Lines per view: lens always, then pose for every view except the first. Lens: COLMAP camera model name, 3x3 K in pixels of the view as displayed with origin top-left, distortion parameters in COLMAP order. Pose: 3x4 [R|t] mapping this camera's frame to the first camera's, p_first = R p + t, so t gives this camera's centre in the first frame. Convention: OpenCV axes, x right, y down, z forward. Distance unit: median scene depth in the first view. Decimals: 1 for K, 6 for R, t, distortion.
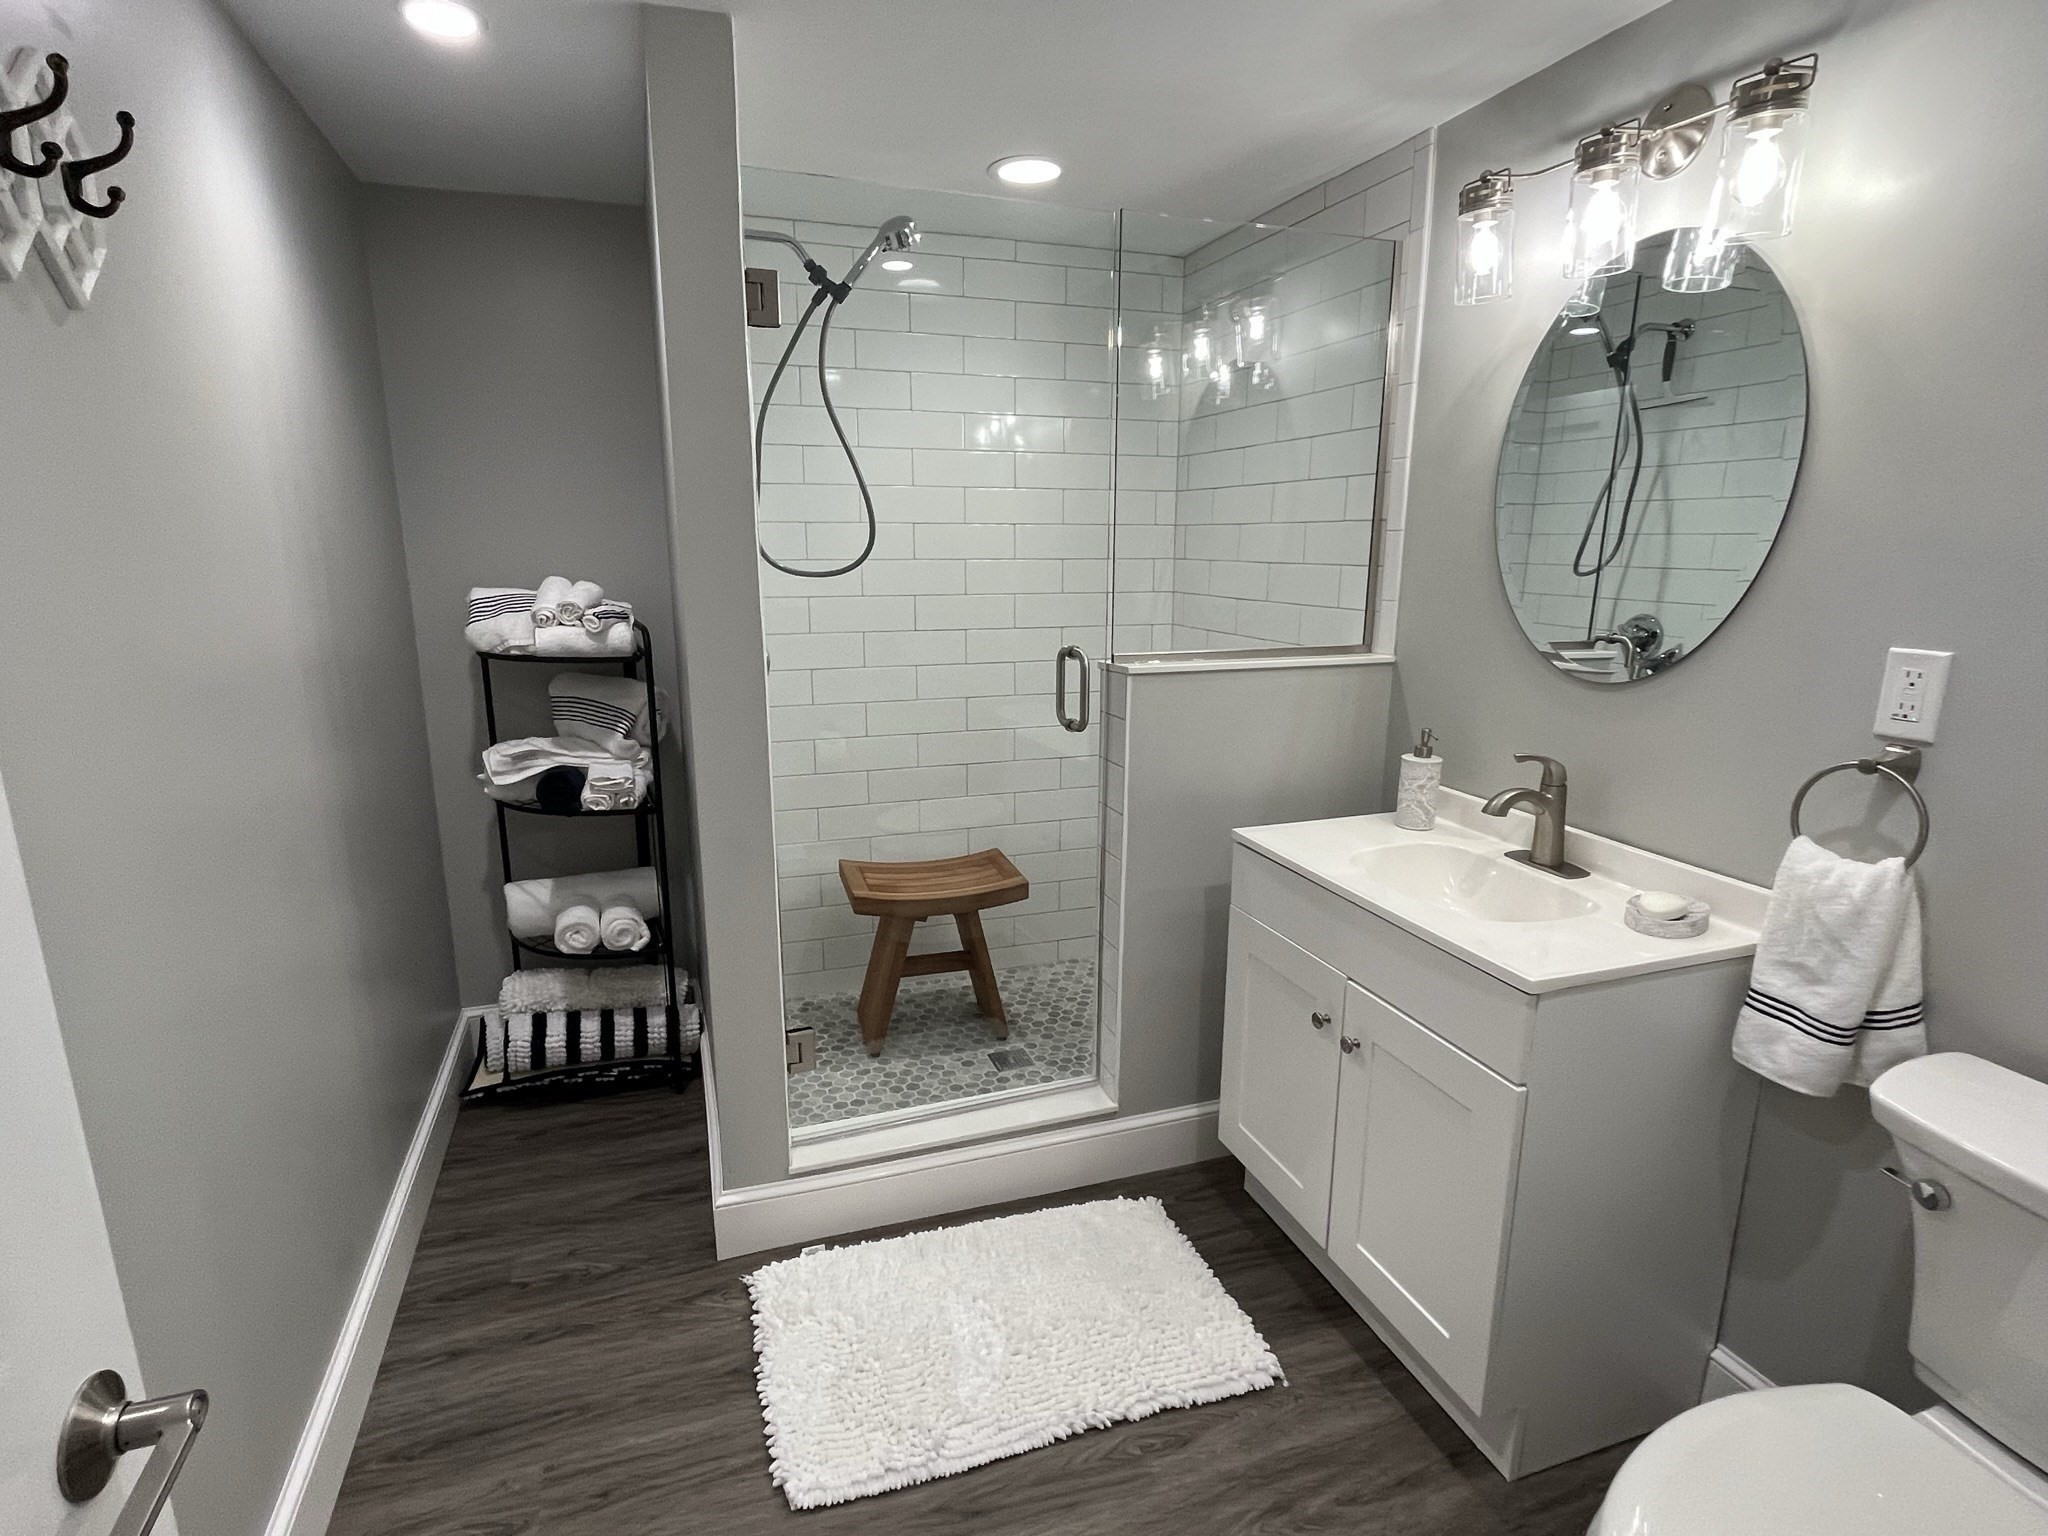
lens RADIAL K [[1021.6, 0, 1018.9], [0, 1021.6, 766.2], [0, 0, 1]] dist [-0.003159, 0.000638]
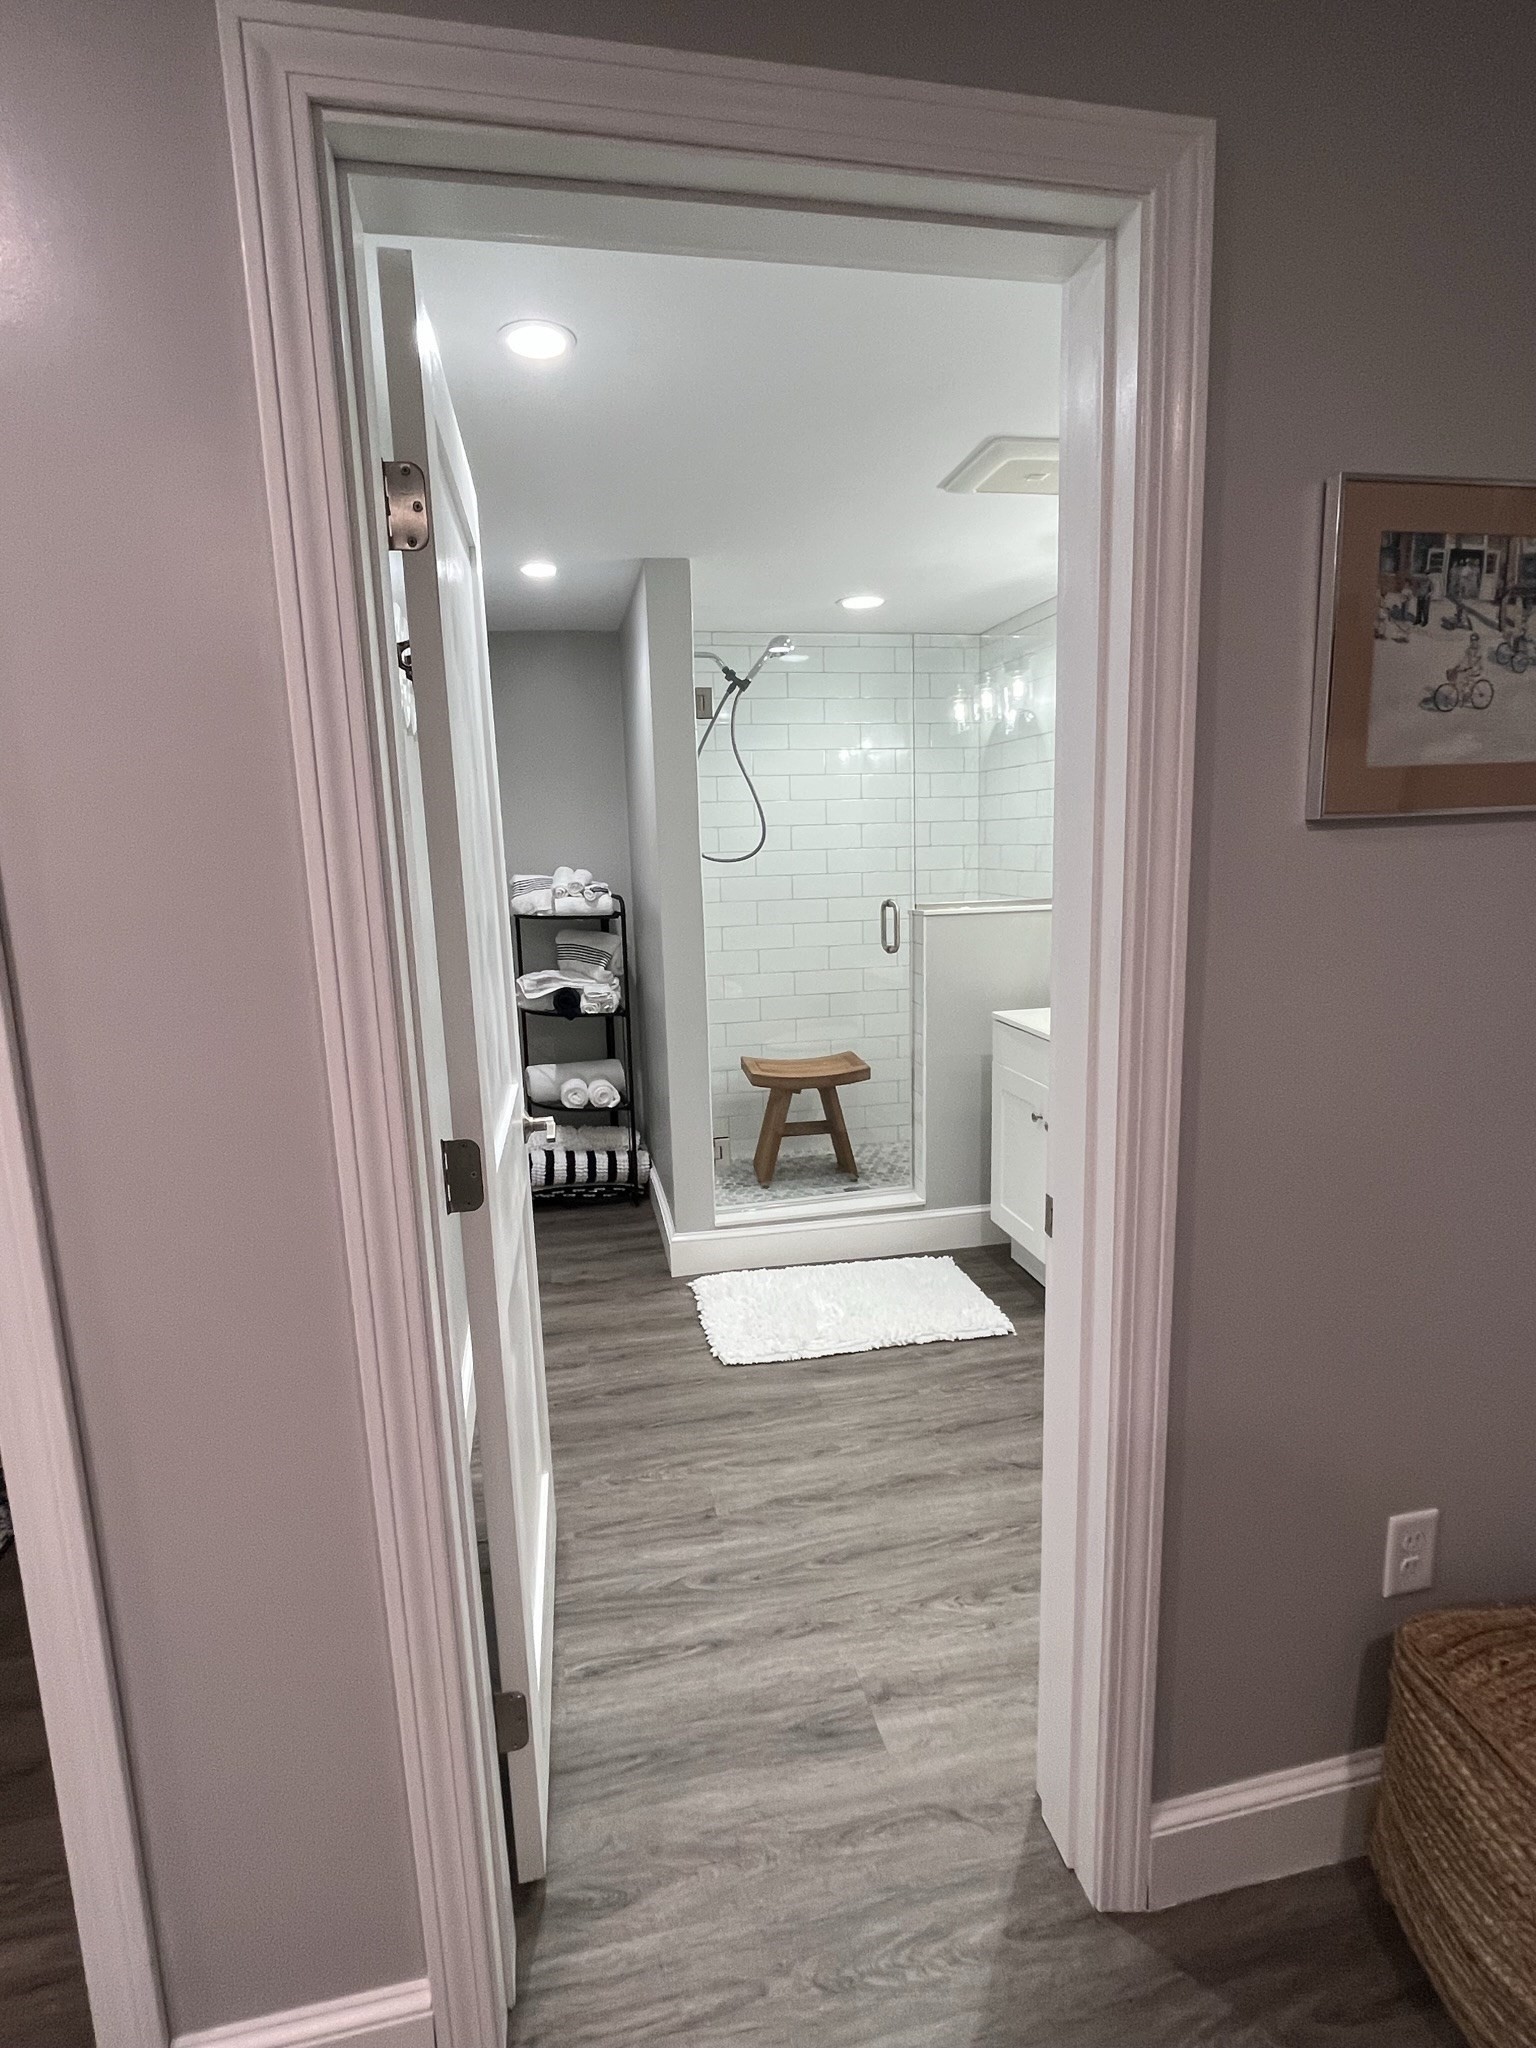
lens RADIAL K [[1021.6, 0, 769.9], [0, 1021.6, 1012.8], [0, 0, 1]] dist [-0.003159, 0.000638]
pose [[0.991771, -0.008801, -0.127720, 0.058491], [0.002491, 0.998772, -0.049481, 0.115755], [0.127999, 0.048756, 0.990575, -0.498635]]
